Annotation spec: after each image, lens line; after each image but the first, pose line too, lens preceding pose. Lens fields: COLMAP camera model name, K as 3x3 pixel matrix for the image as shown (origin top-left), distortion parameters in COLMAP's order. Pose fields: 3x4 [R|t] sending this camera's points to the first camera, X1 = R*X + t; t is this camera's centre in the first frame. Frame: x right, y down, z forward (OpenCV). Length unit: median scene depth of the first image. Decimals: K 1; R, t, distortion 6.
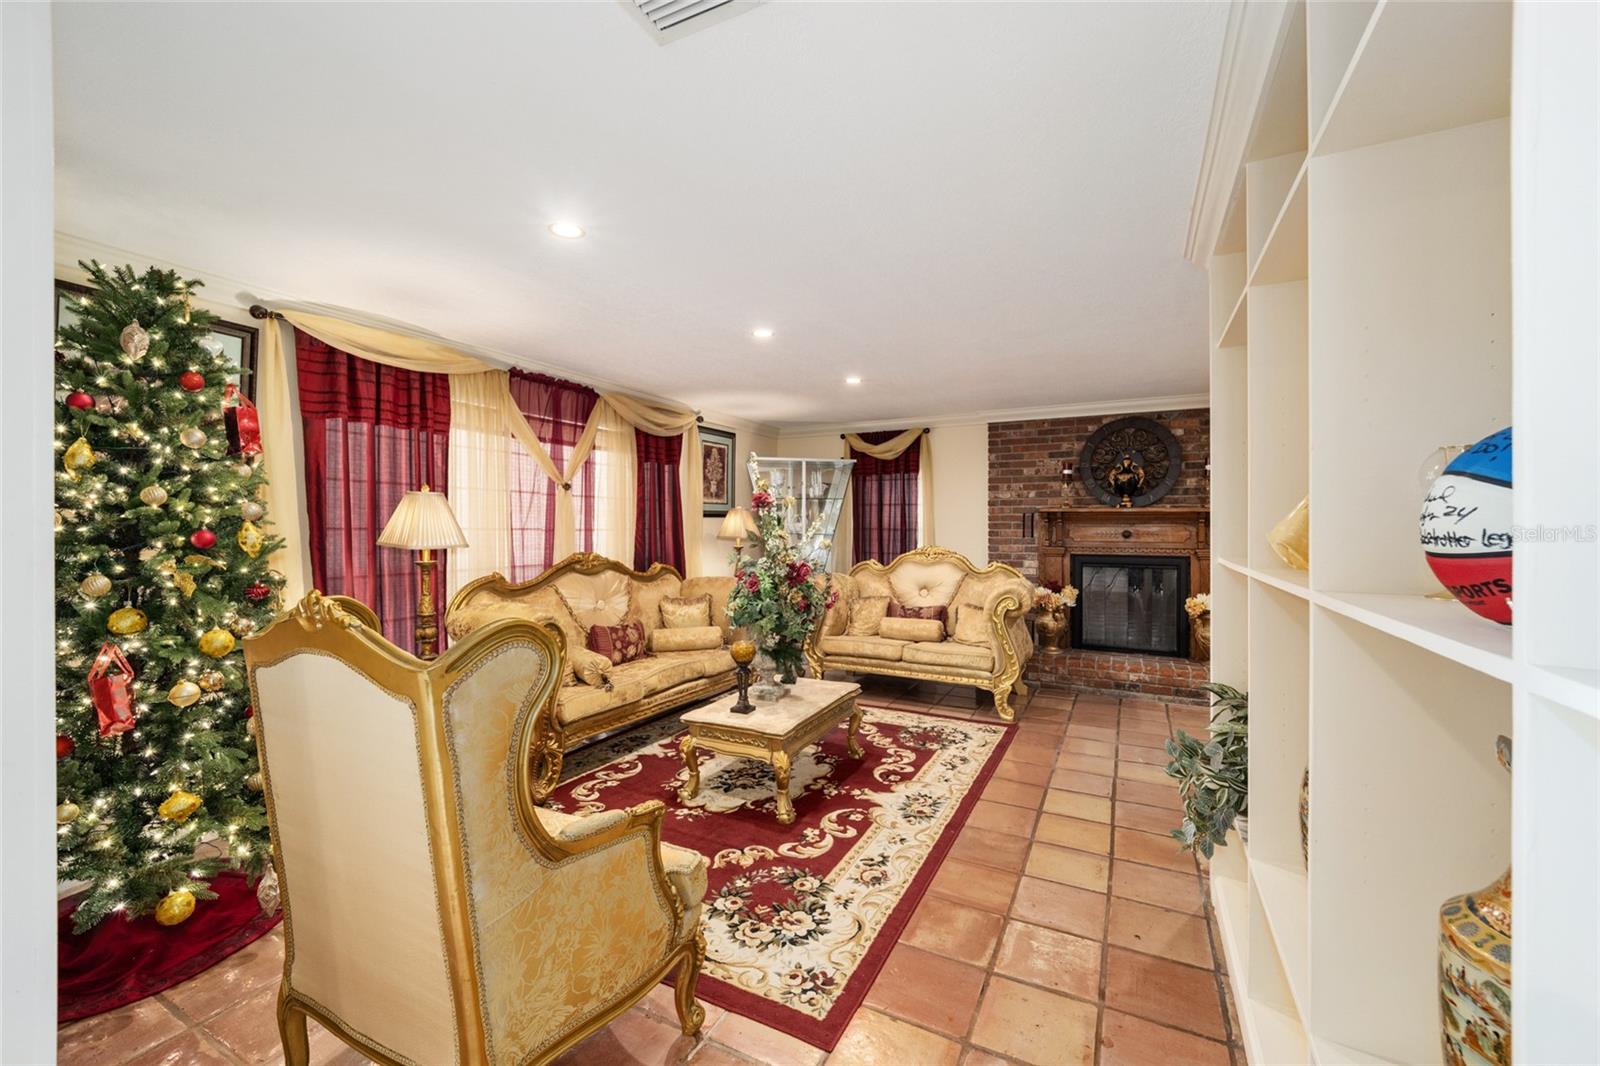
lens RADIAL K [[636.9, 0, 796.8], [0, 636.9, 532.9], [0, 0, 1]] dist [0.000005, -0.007553]
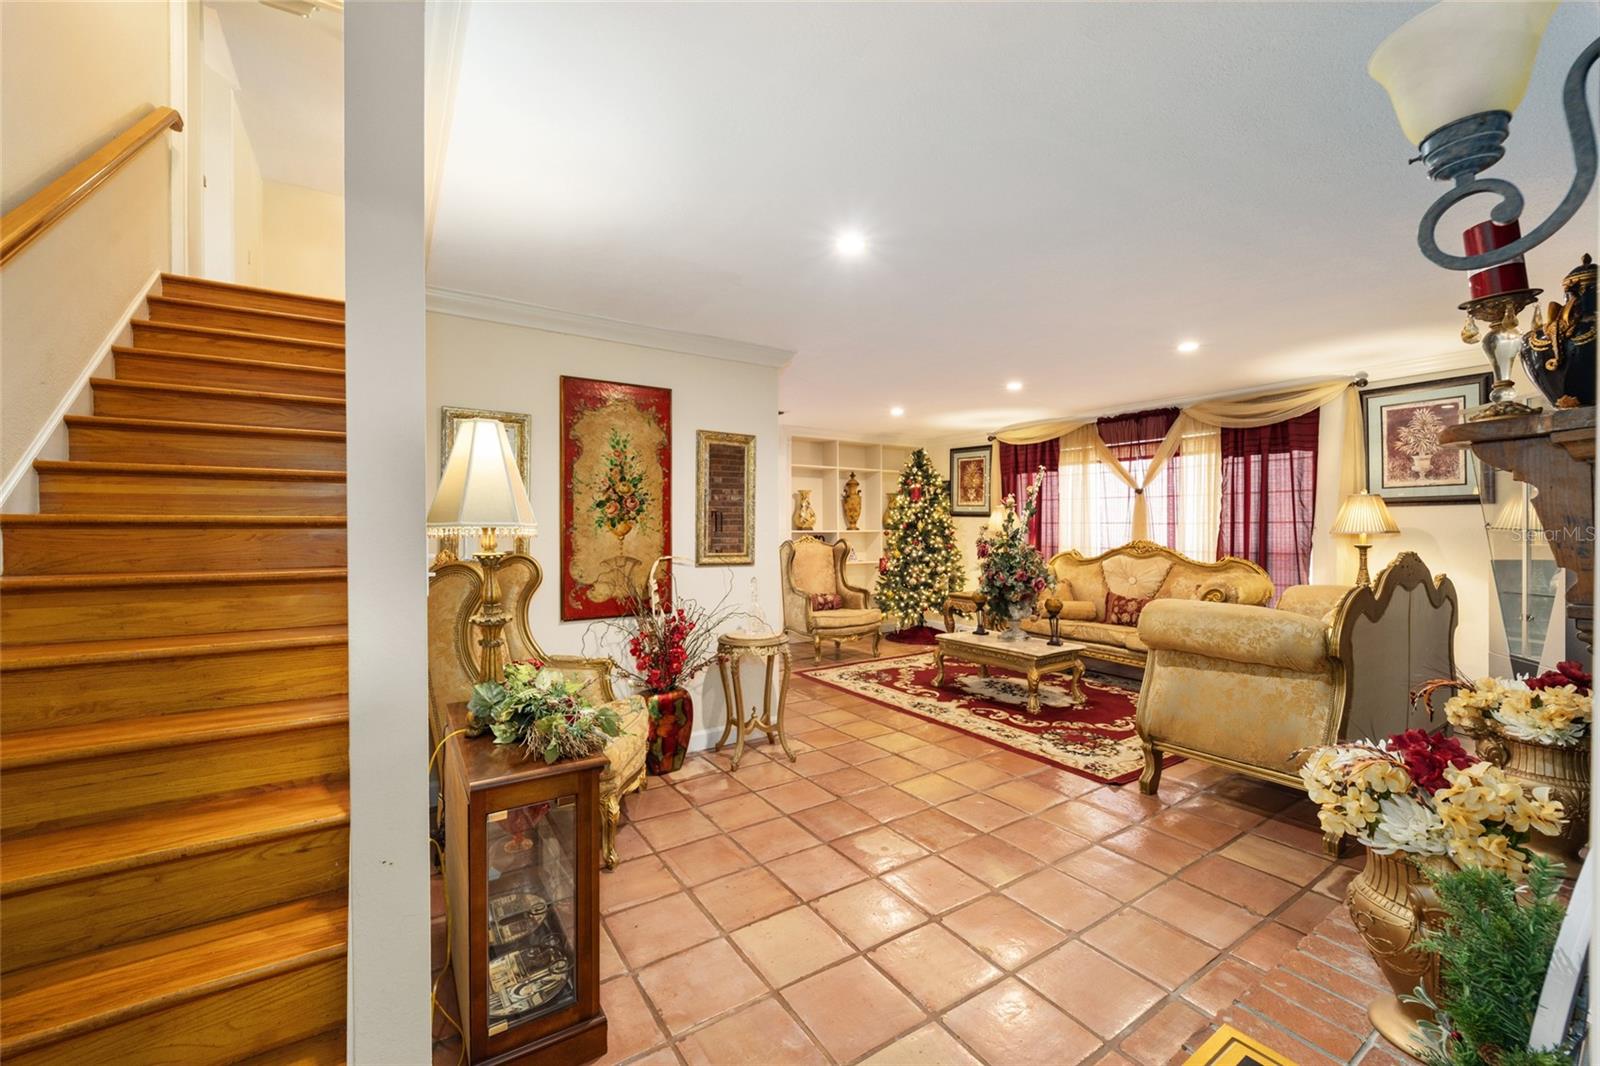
lens RADIAL K [[639.7, 0, 796.5], [0, 639.7, 529.0], [0, 0, 1]] dist [-0.004825, -0.000248]
pose [[-0.484871, 0.008370, -0.874546, 1.215012], [-0.002561, 0.999936, 0.010991, -0.006062], [0.874582, 0.007569, -0.484818, 1.061450]]
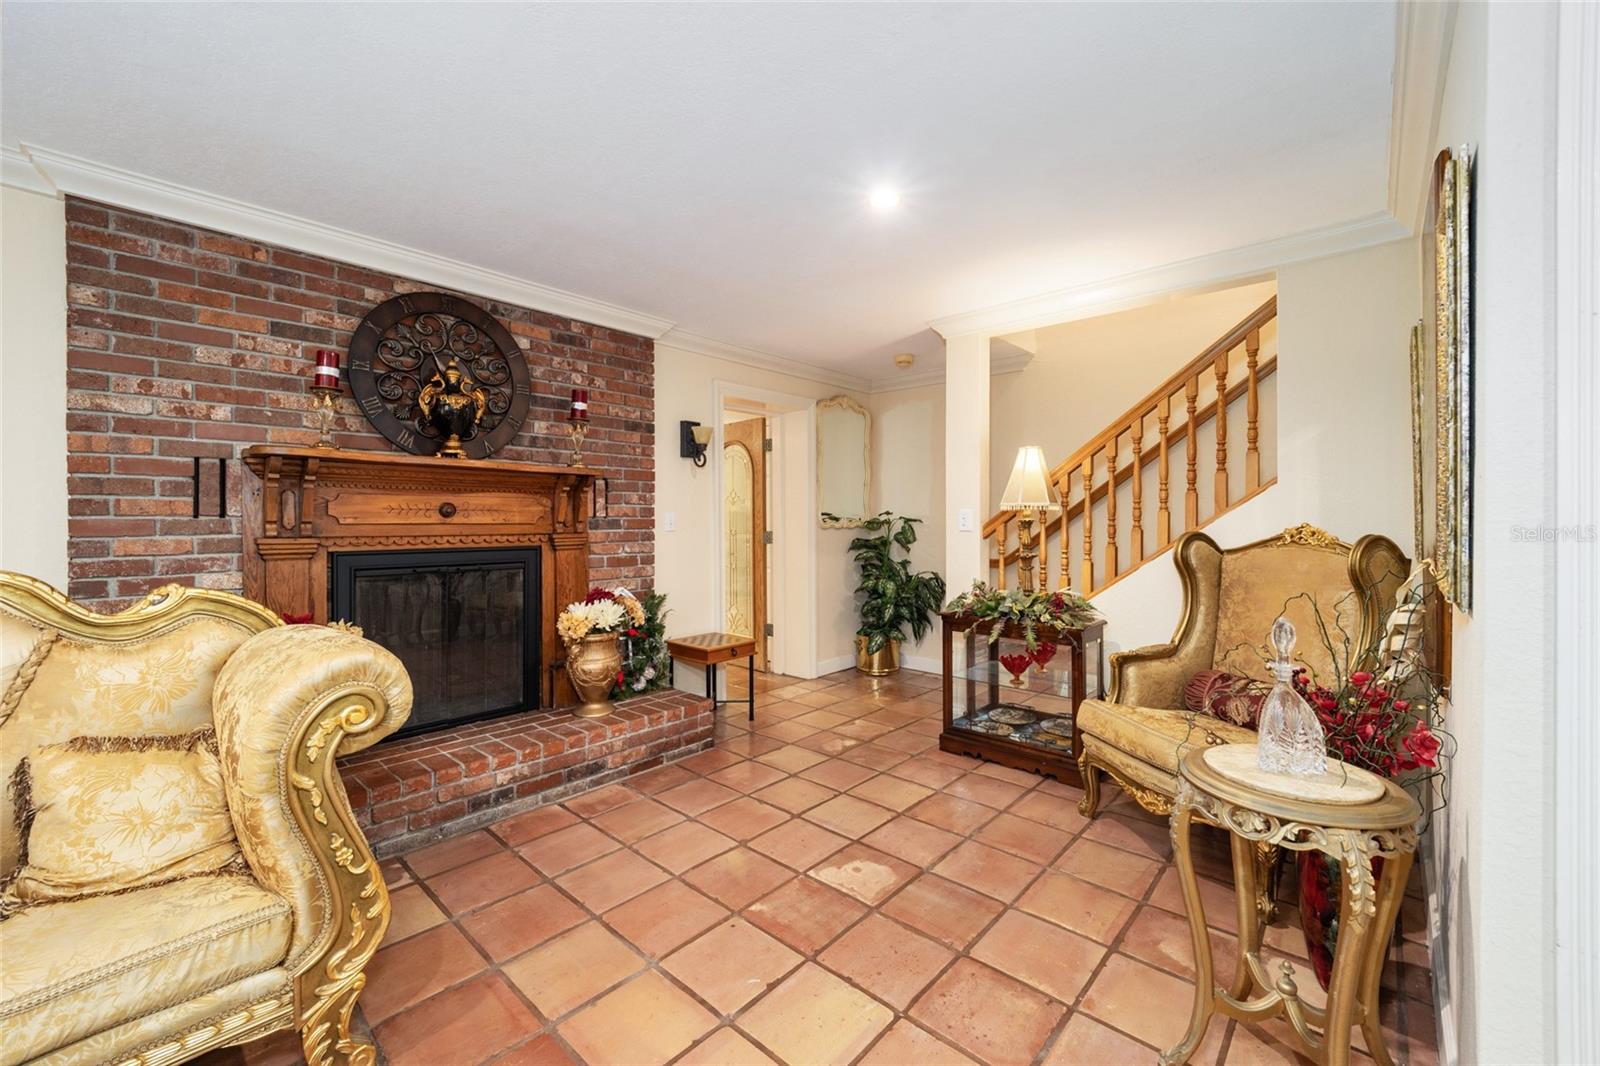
lens RADIAL K [[644.6, 0, 795.9], [0, 644.6, 526.2], [0, 0, 1]] dist [-0.010154, 0.000173]
pose [[0.261251, -0.009204, 0.965227, 0.091848], [0.010238, 0.999925, 0.006764, 0.019591], [-0.965217, 0.008115, 0.261325, 0.740136]]
